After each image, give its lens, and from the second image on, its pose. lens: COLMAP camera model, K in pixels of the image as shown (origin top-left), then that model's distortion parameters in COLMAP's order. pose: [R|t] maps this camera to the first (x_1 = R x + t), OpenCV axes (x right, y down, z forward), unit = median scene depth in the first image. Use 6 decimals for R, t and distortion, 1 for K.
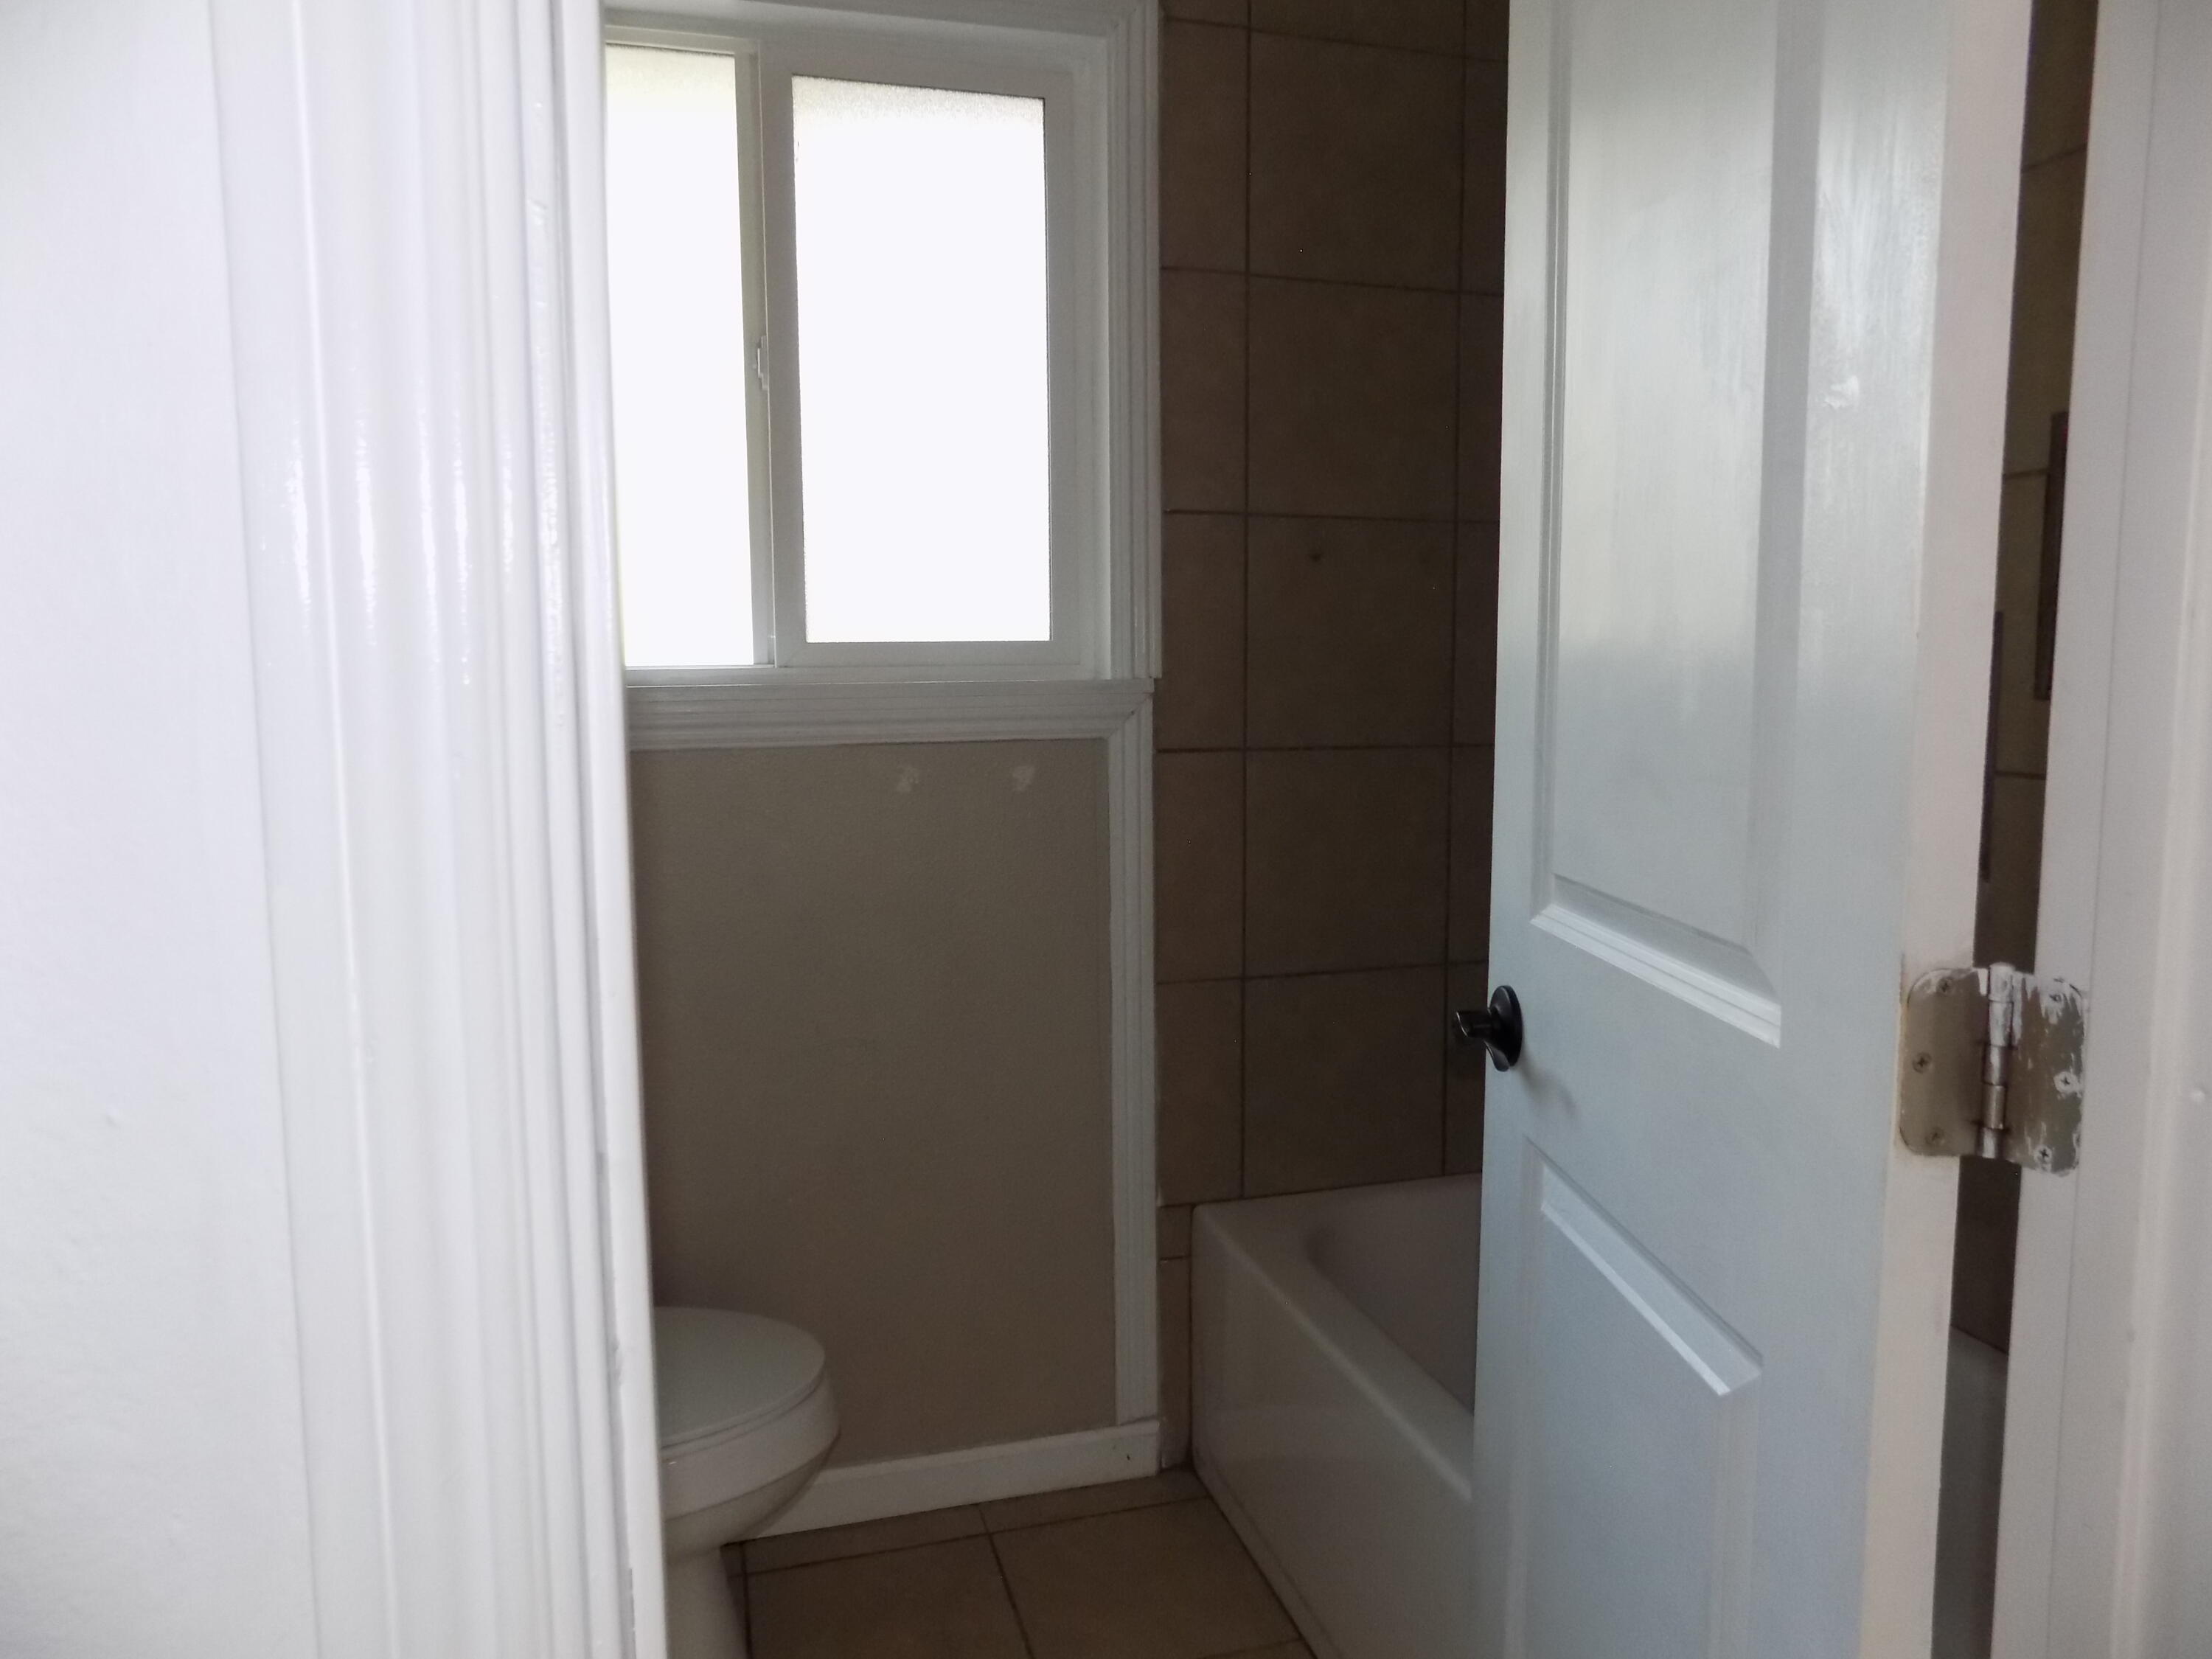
lens RADIAL K [[1487.8, 0, 1117.7], [0, 1487.8, 811.1], [0, 0, 1]] dist [-0.077132, 0.073540]
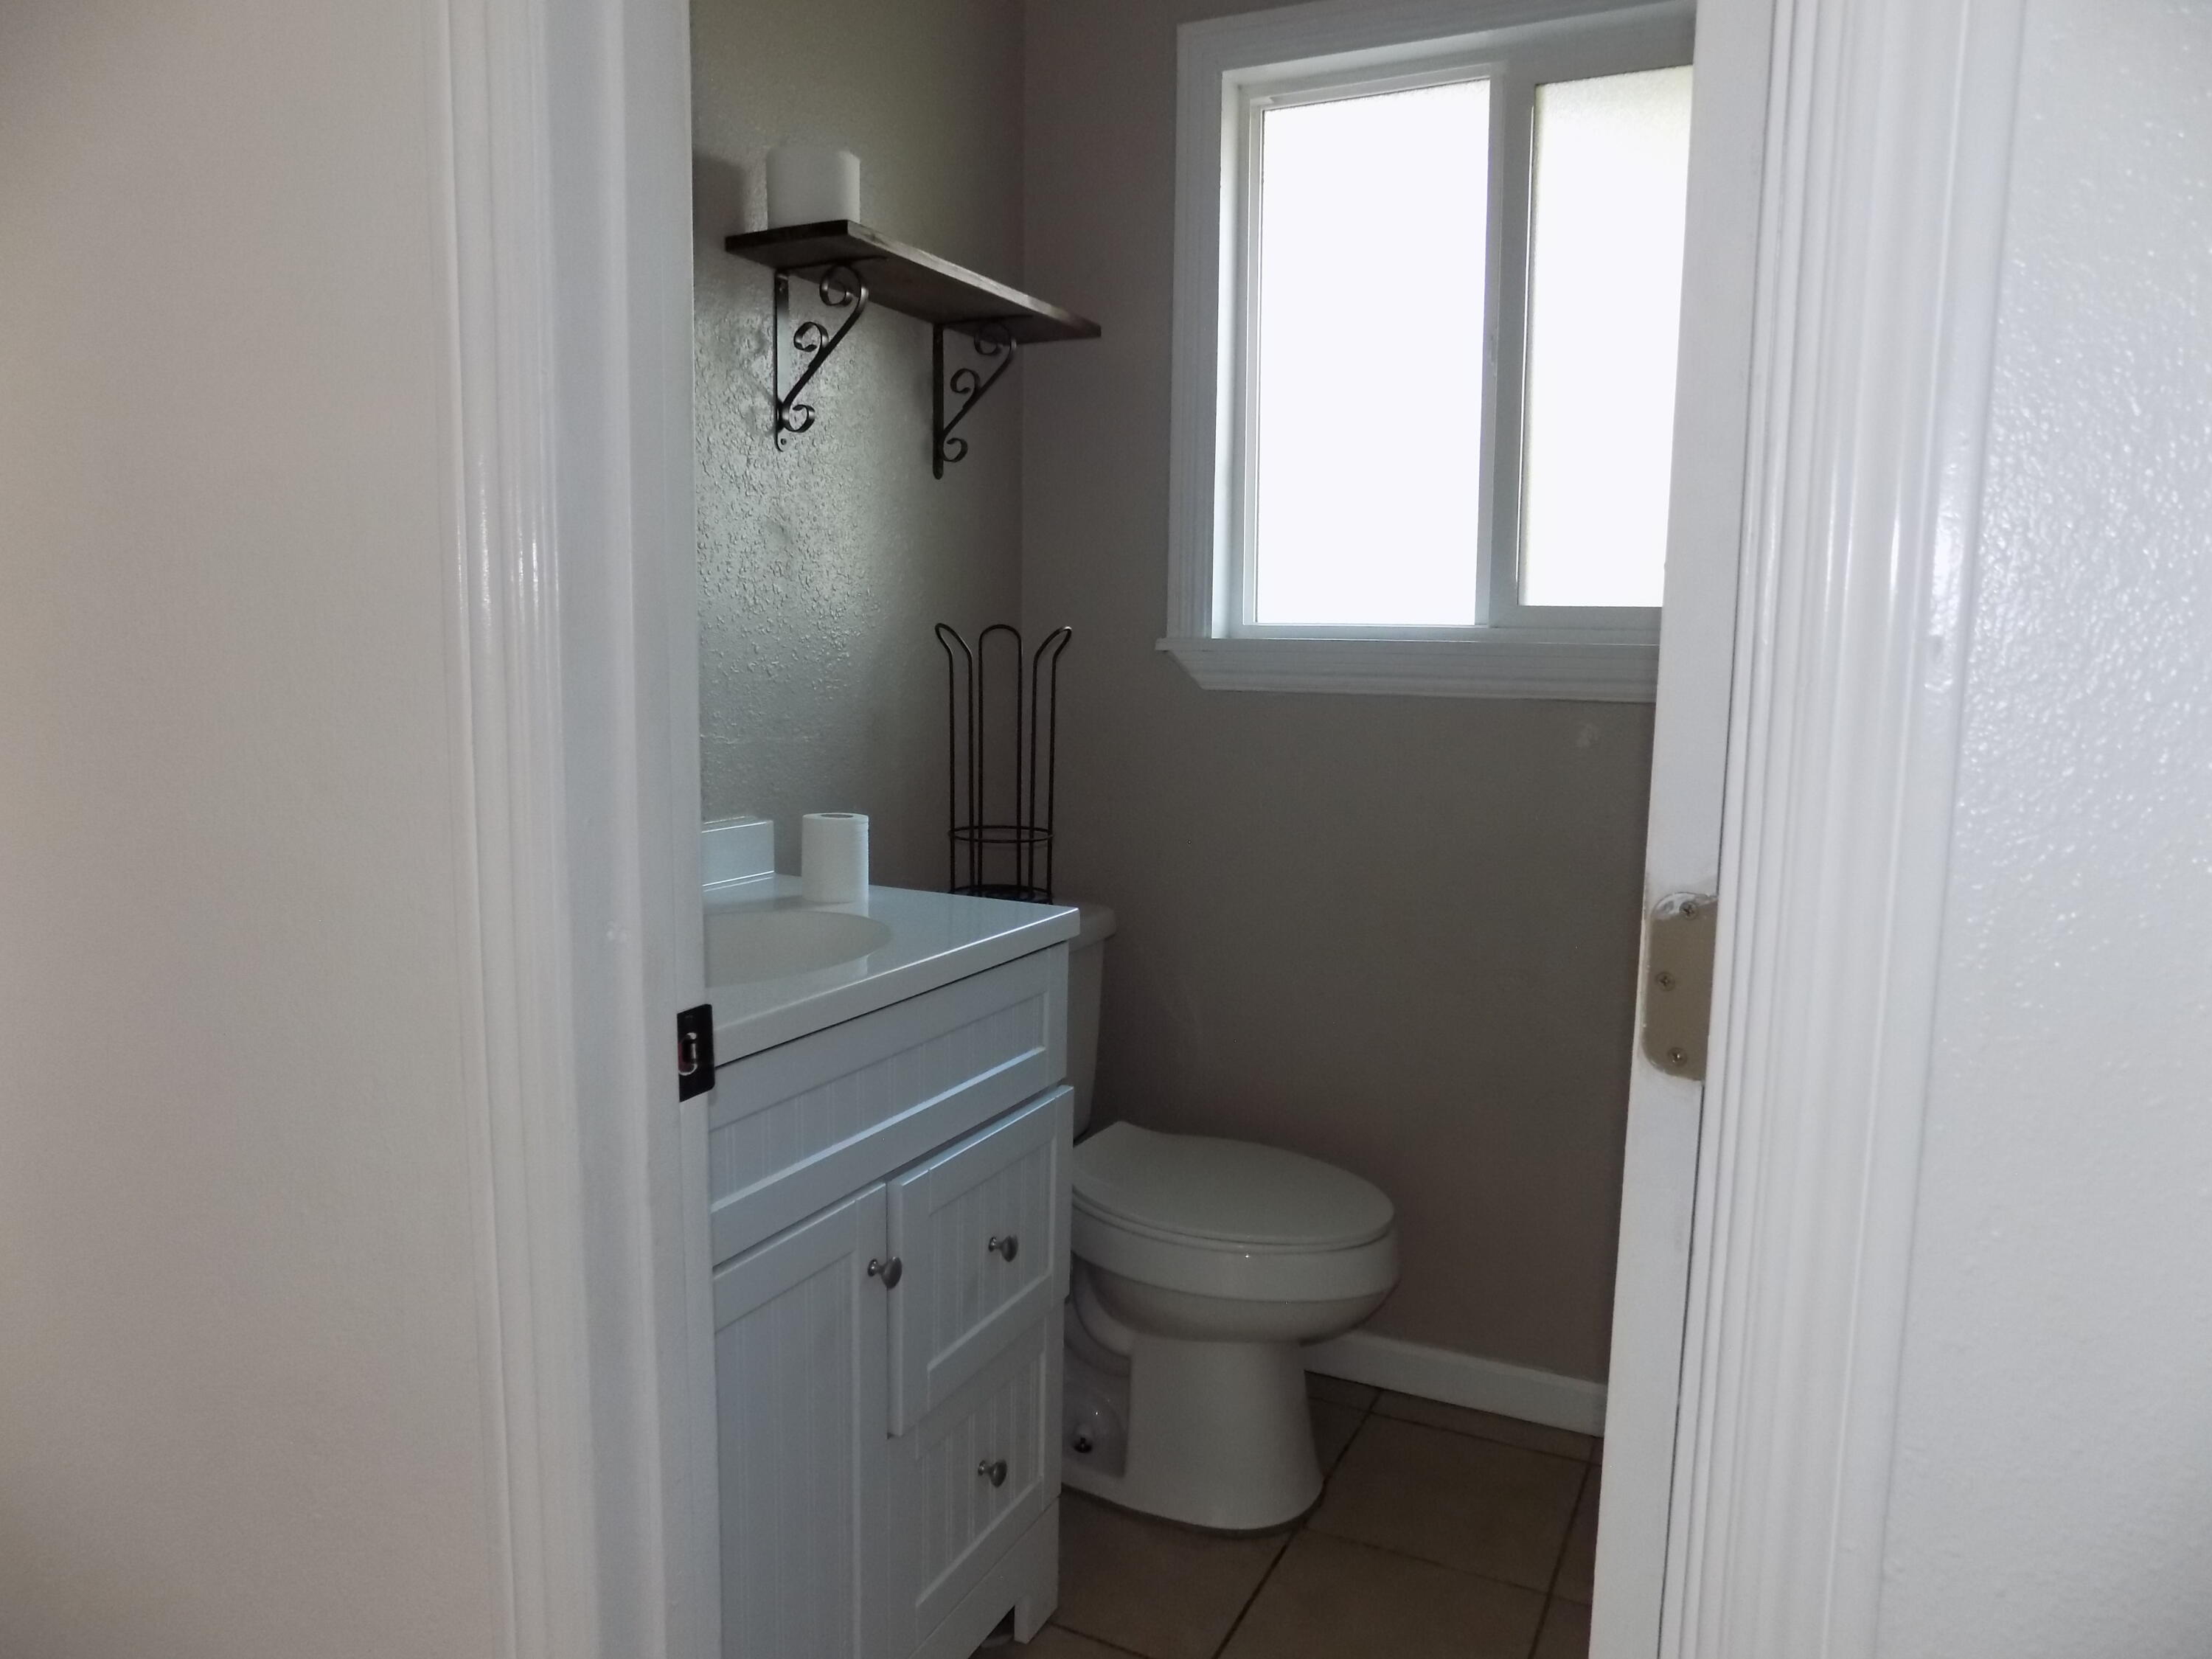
lens RADIAL K [[1487.8, 0, 1117.7], [0, 1487.8, 811.1], [0, 0, 1]] dist [-0.077132, 0.073540]
pose [[0.747298, 0.096164, -0.657493, 0.319269], [-0.086229, 0.995140, 0.047541, 0.012148], [0.658870, 0.021168, 0.751959, -0.016228]]
